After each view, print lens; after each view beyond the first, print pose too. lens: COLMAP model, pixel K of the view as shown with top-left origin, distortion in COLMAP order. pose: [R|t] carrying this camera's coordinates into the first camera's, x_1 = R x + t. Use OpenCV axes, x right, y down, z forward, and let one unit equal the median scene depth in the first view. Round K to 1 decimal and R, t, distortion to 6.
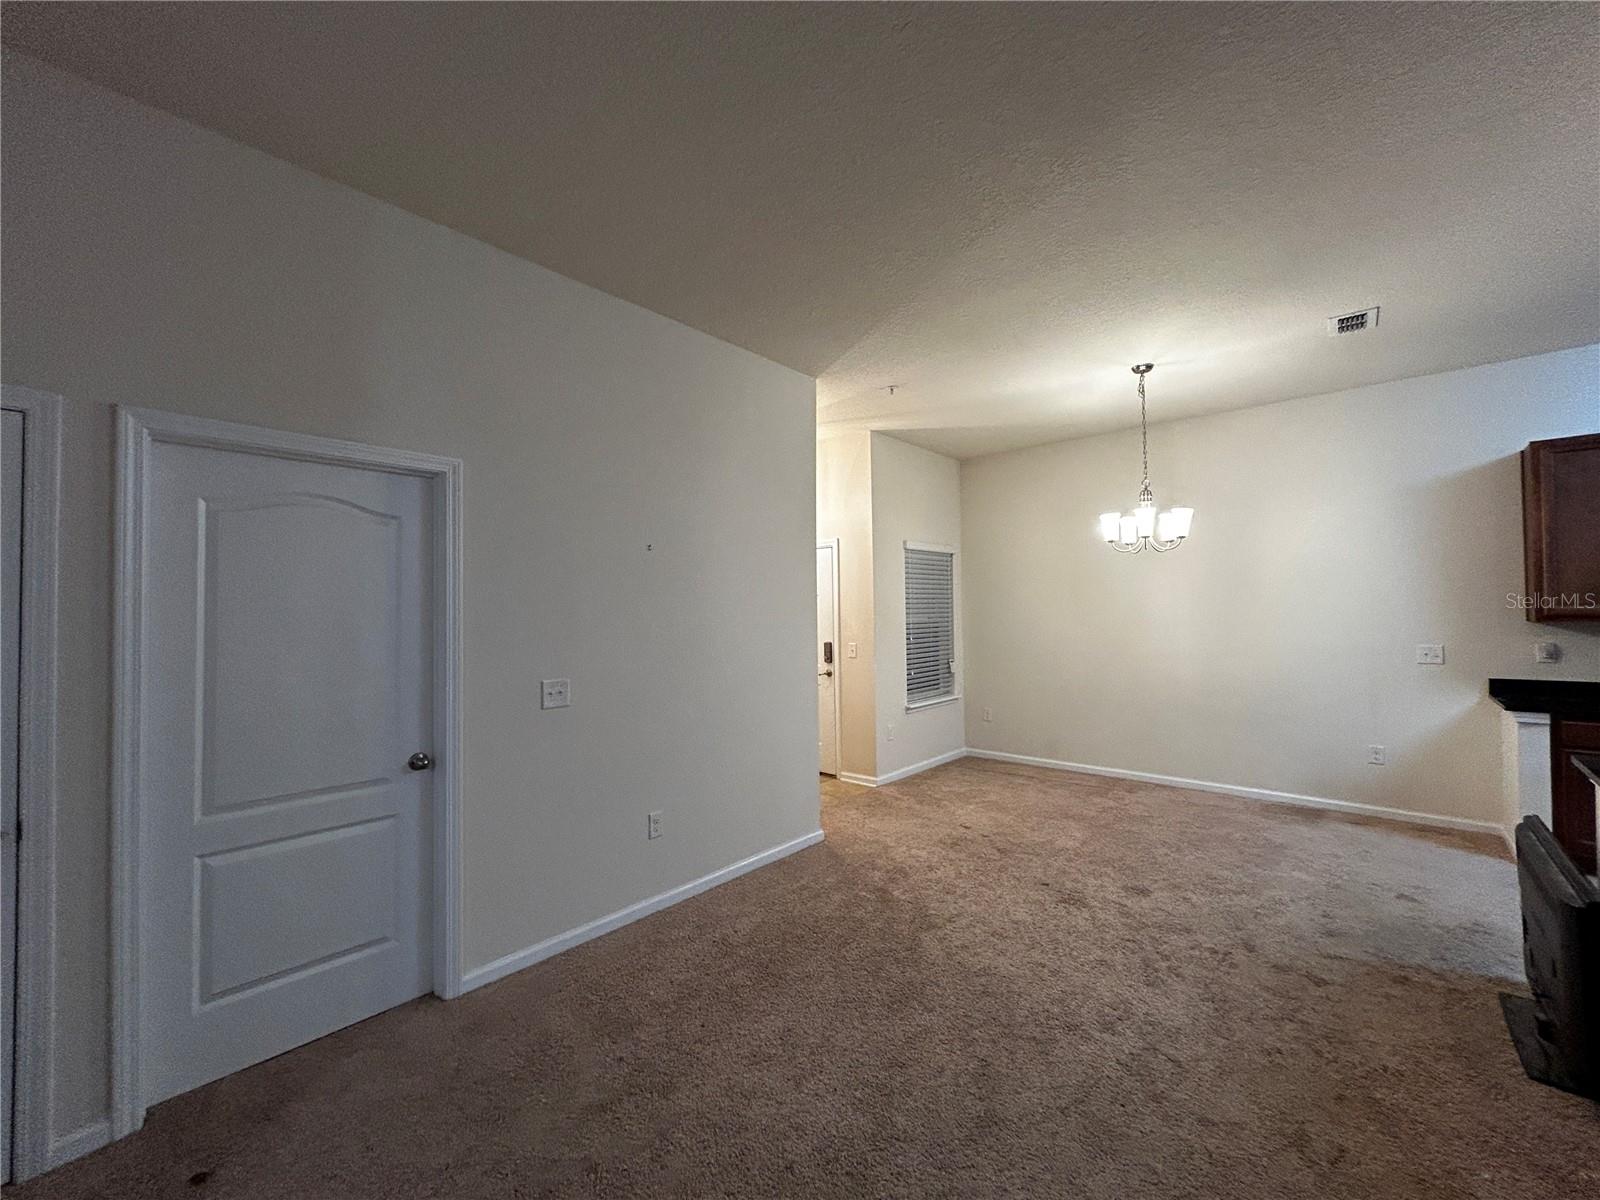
lens RADIAL K [[641.4, 0, 800.0], [0, 641.4, 600.0], [0, 0, 1]] dist [-0.000050, 0.000056]
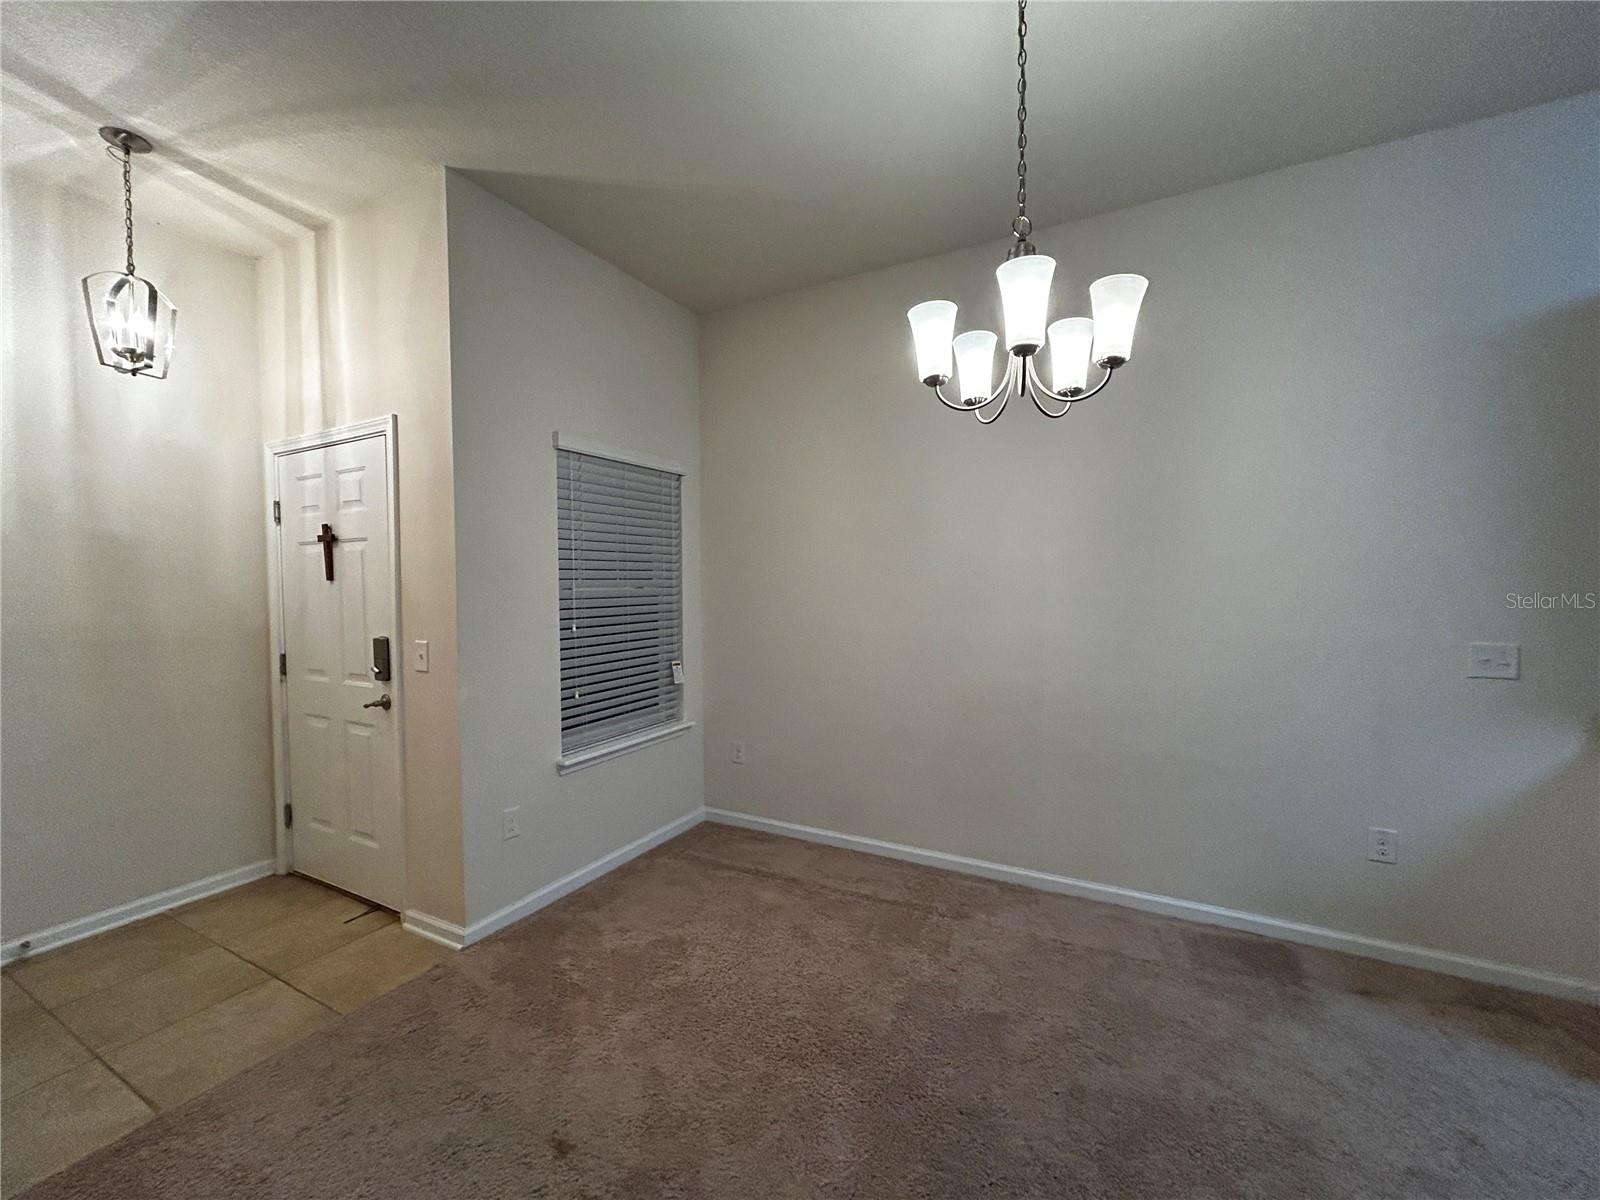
lens RADIAL K [[641.4, 0, 800.0], [0, 641.4, 600.0], [0, 0, 1]] dist [-0.000050, 0.000056]
pose [[0.971892, 0.000891, 0.235427, 0.232936], [-0.011182, 0.999039, 0.042382, 0.014673], [-0.235163, -0.043823, 0.970968, 0.471101]]
